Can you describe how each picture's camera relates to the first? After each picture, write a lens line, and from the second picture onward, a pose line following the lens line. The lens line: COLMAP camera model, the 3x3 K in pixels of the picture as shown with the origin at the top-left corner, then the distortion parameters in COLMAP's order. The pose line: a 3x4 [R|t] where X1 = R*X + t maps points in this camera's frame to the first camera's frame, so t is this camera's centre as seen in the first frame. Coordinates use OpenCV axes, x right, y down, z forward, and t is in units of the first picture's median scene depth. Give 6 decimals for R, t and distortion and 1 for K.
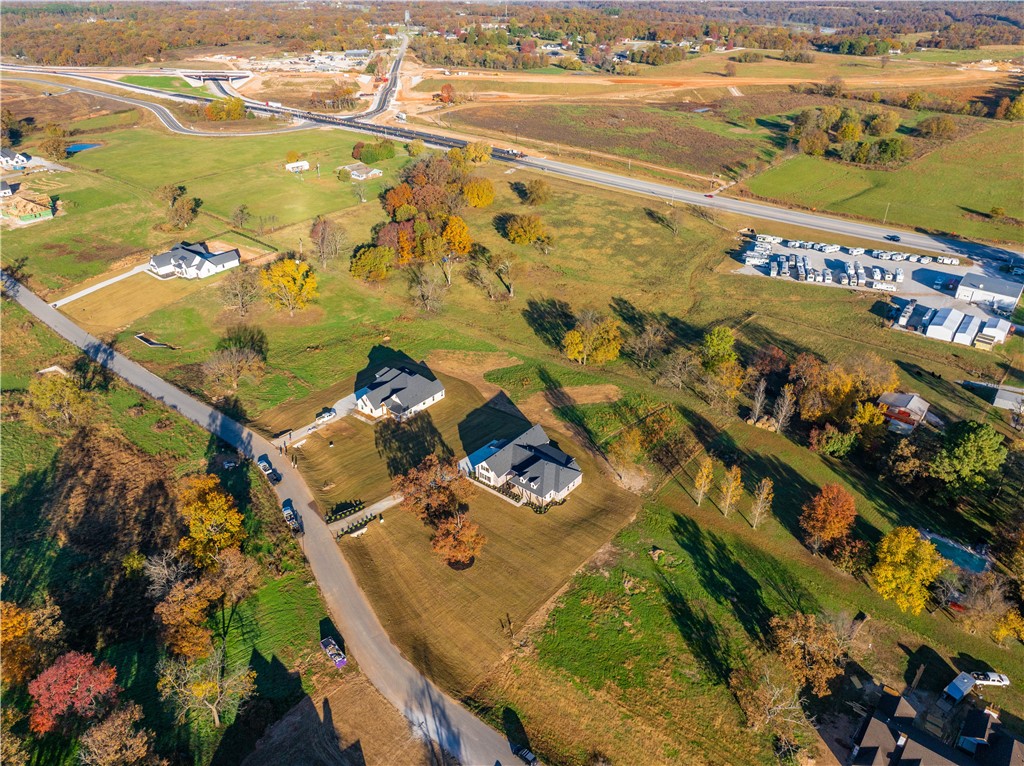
lens RADIAL K [[716.9, 0, 512.0], [0, 716.9, 383.0], [0, 0, 1]] dist [-0.006335, -0.050720]
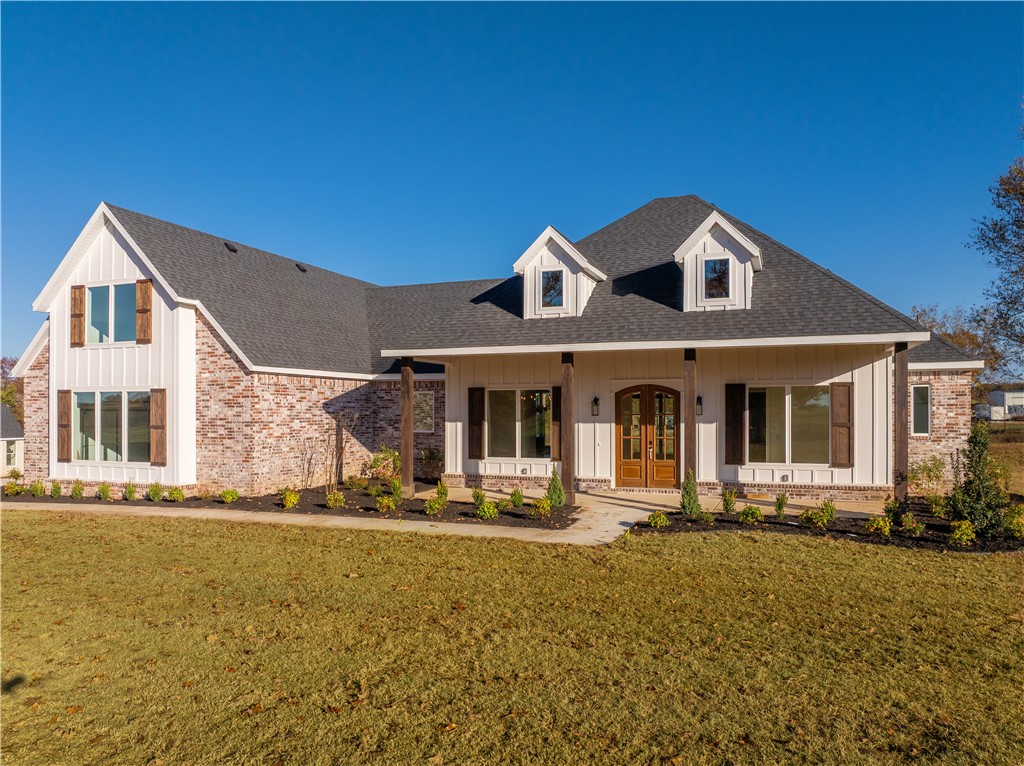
lens RADIAL K [[732.5, 0, 514.6], [0, 732.5, 418.8], [0, 0, 1]] dist [-0.030115, -0.000327]
pose [[0.946255, -0.005020, 0.323383, -0.018451], [0.166235, 0.865243, -0.472991, 0.190493], [-0.277430, 0.501327, 0.819575, 0.937185]]
